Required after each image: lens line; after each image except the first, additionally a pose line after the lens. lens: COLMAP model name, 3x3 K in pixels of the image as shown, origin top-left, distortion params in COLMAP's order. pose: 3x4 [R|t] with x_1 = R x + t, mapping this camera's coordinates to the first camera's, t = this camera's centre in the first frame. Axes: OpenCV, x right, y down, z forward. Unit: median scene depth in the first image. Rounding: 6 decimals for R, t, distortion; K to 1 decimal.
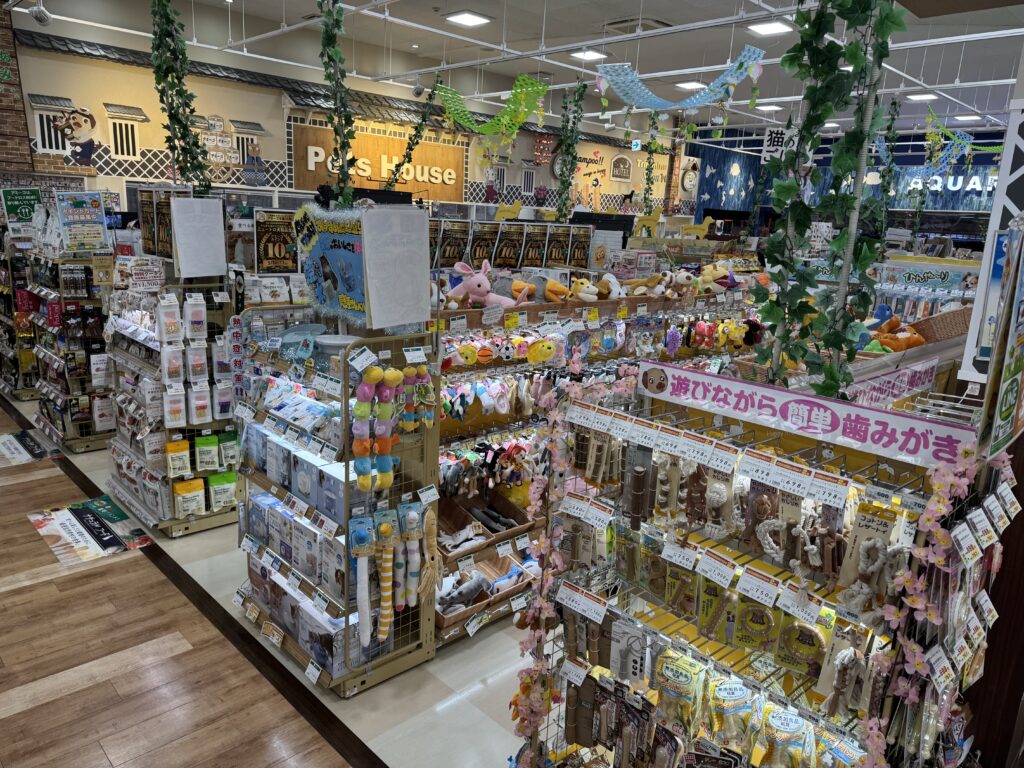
lens RADIAL K [[727.0, 0, 512.0], [0, 727.0, 383.5], [0, 0, 1]] dist [-0.002978, -0.001643]
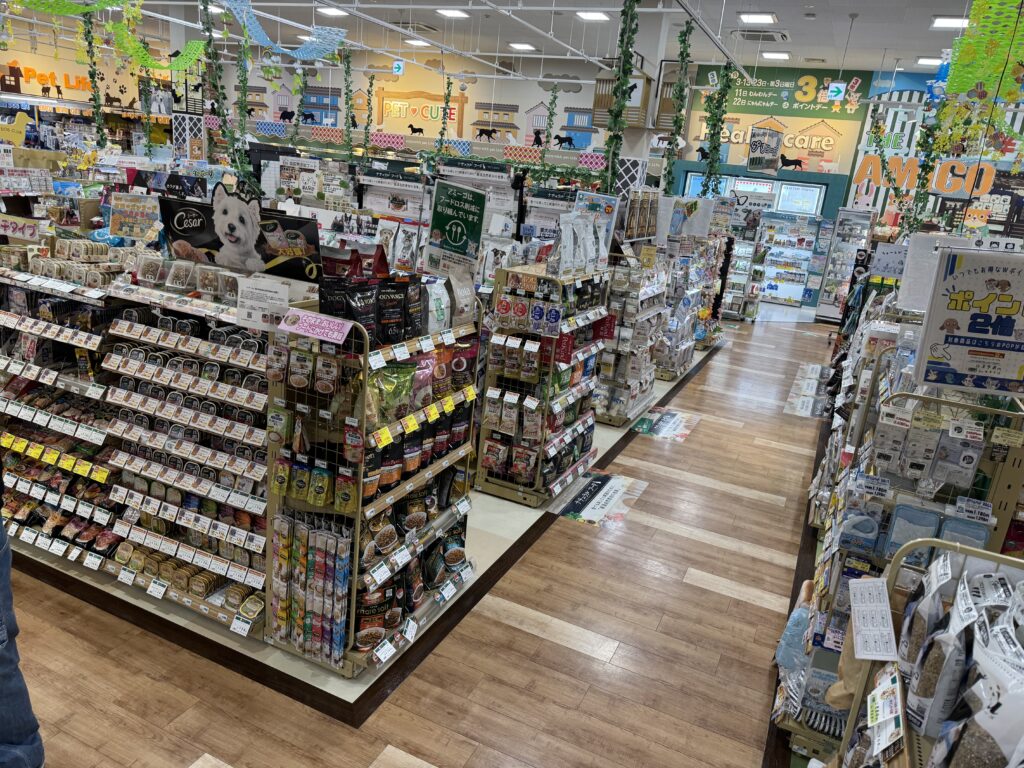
lens RADIAL K [[727.0, 0, 511.8], [0, 727.0, 383.5], [0, 0, 1]] dist [-0.002978, -0.001643]
pose [[-0.352758, -0.336524, 0.873106, -1.489882], [0.091078, 0.916310, 0.389974, -0.423839], [-0.931272, 0.217087, -0.292586, 1.451901]]
